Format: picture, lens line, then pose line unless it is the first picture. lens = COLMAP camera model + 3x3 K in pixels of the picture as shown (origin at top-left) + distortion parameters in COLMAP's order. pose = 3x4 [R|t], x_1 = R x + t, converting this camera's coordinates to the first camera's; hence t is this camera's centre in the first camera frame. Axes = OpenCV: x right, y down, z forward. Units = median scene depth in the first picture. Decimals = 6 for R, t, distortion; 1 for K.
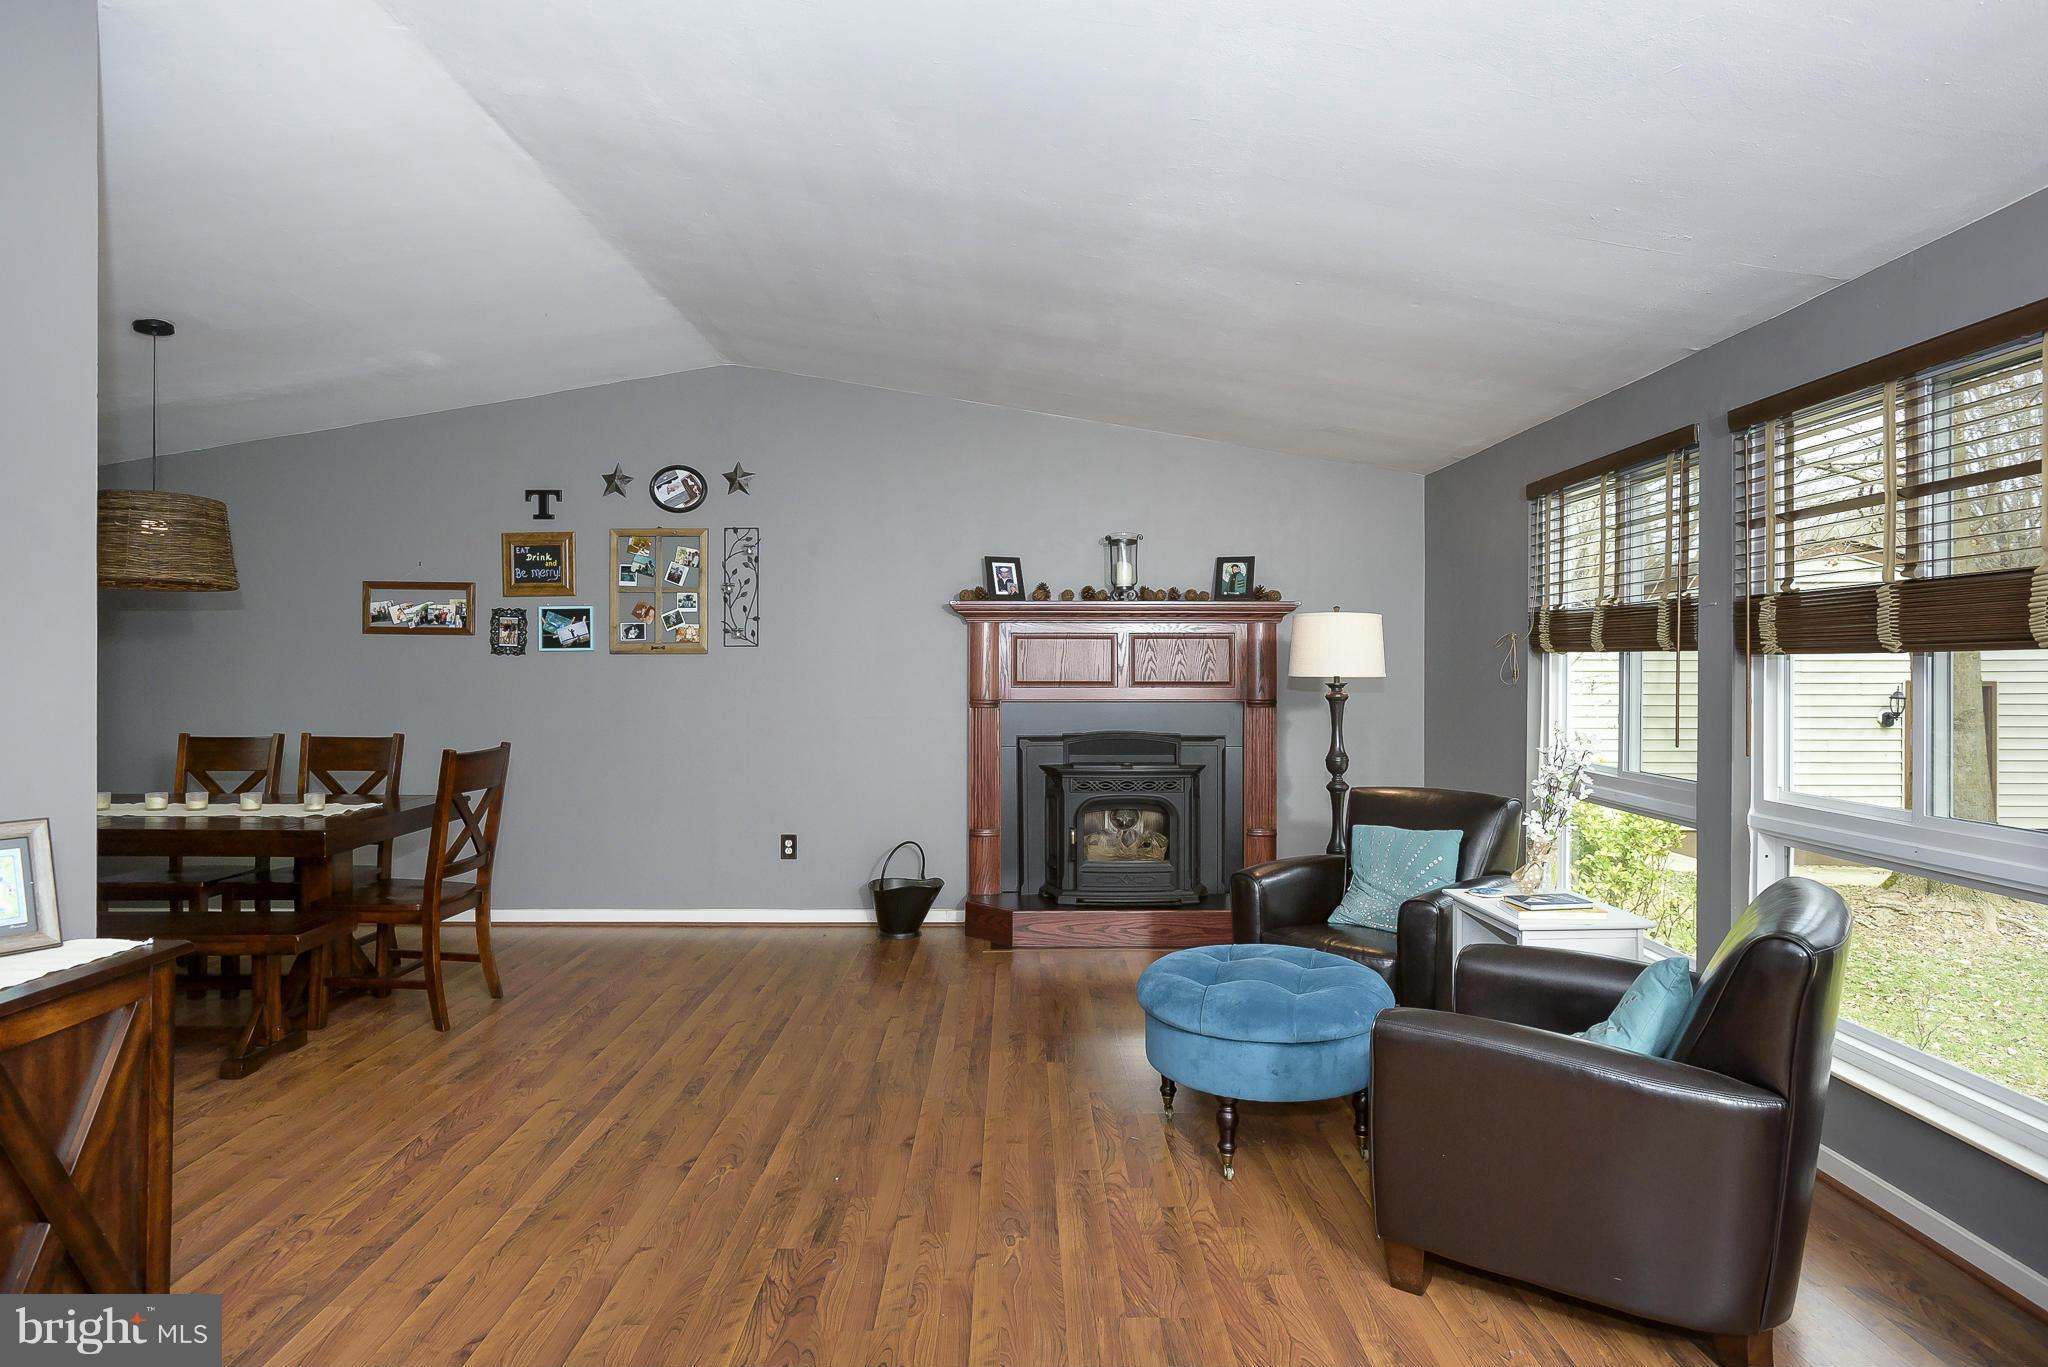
lens RADIAL K [[1123.1, 0, 1022.2], [0, 1123.1, 669.5], [0, 0, 1]] dist [-0.003064, 0.006540]
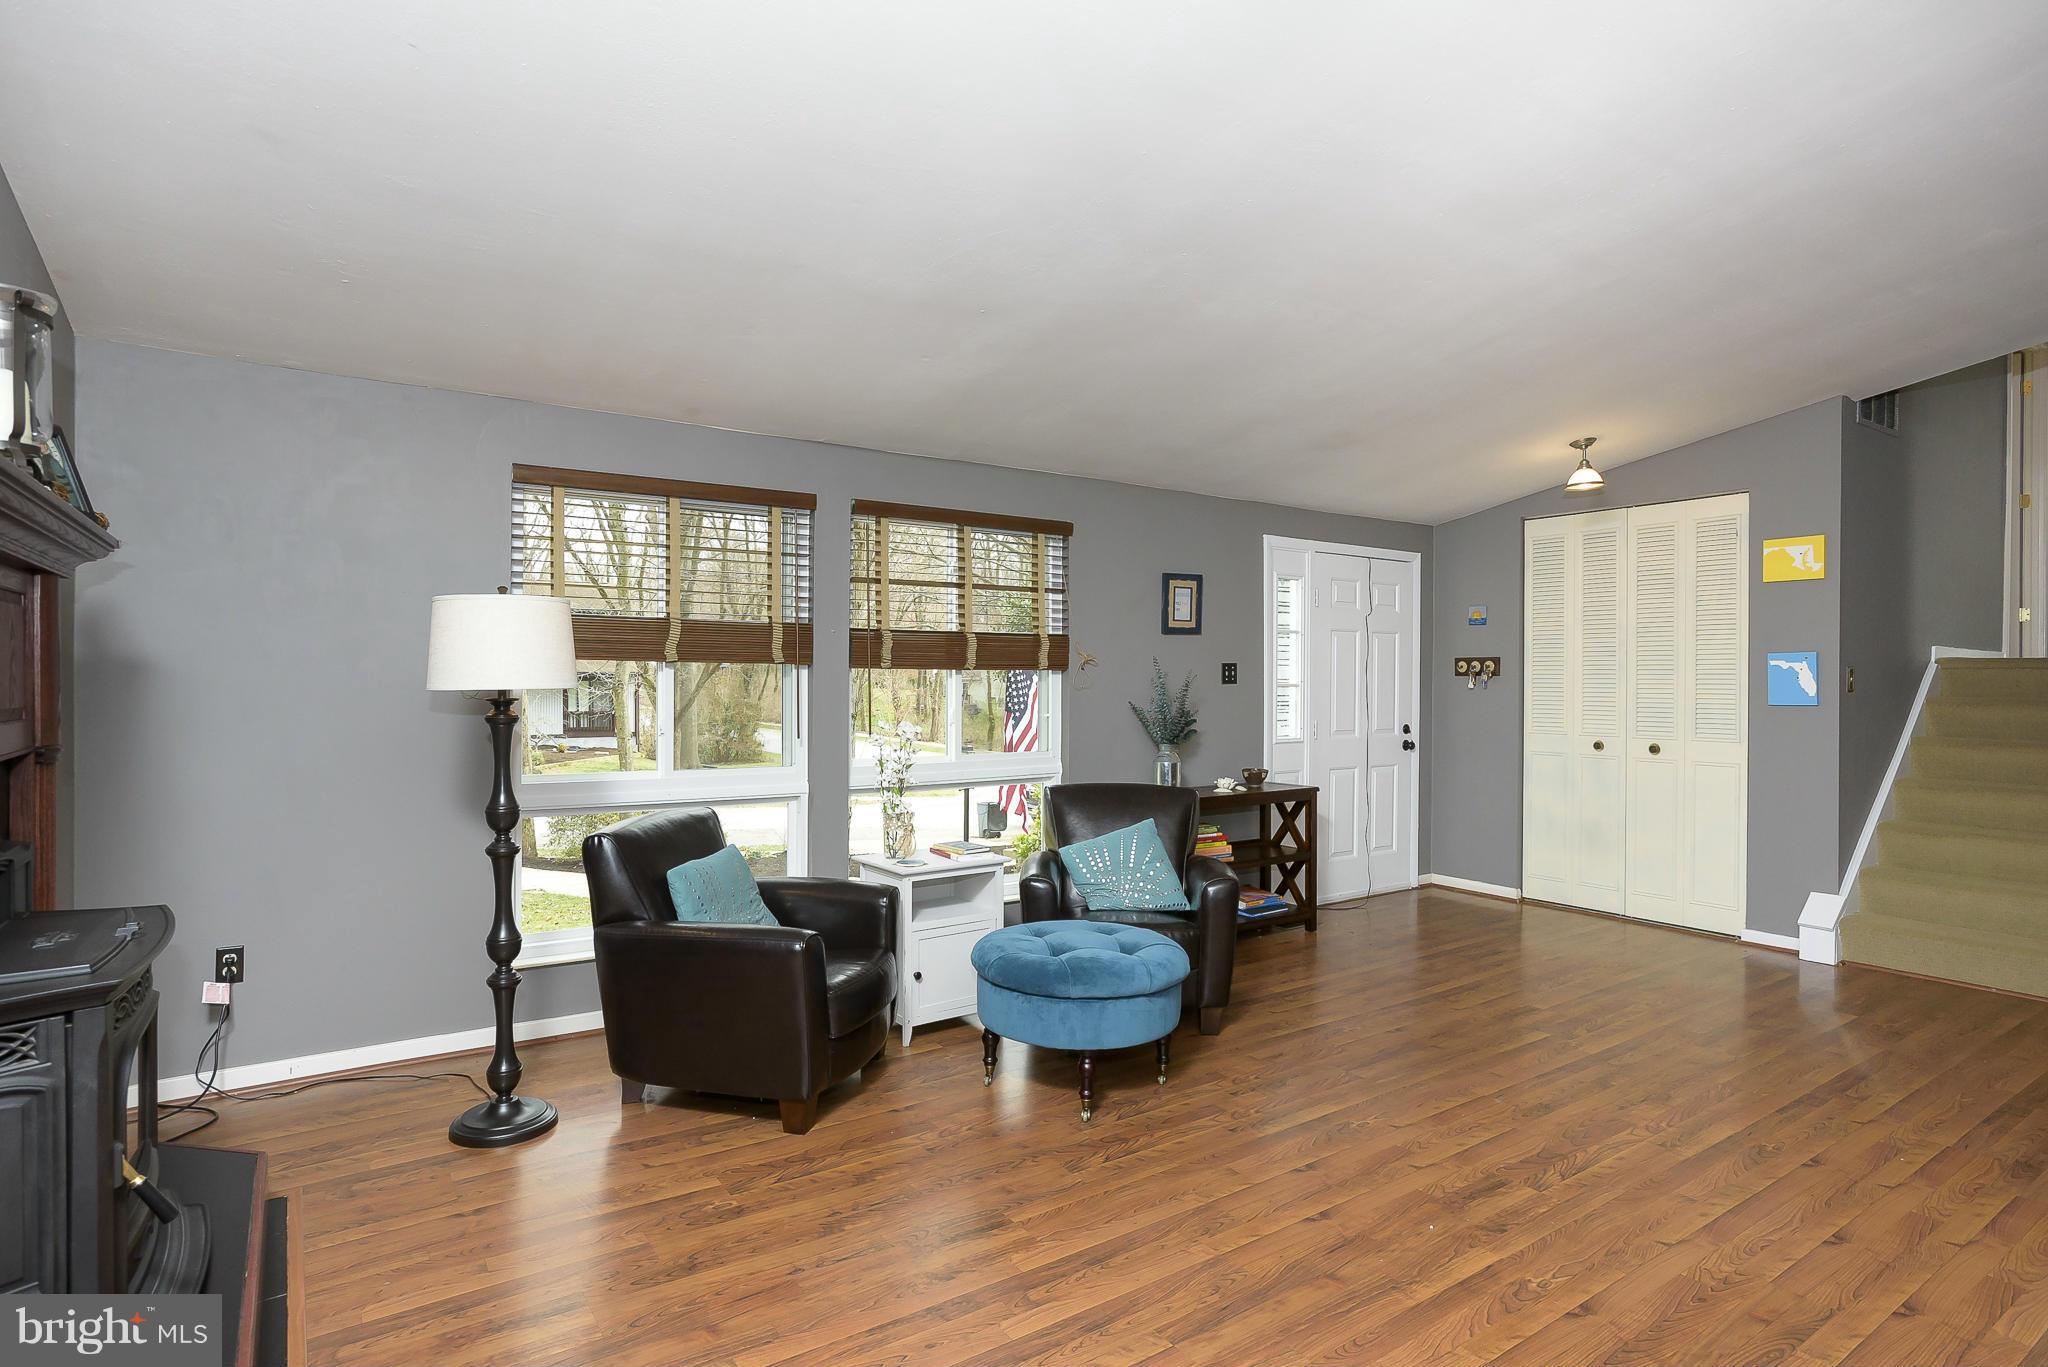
lens RADIAL K [[1056.4, 0, 1024.3], [0, 1056.4, 689.7], [0, 0, 1]] dist [-0.034226, 0.018886]
pose [[-0.561384, -0.010576, 0.827488, -0.665825], [-0.001380, 0.999929, 0.011844, -0.001913], [-0.827554, 0.005507, -0.561359, 1.699212]]
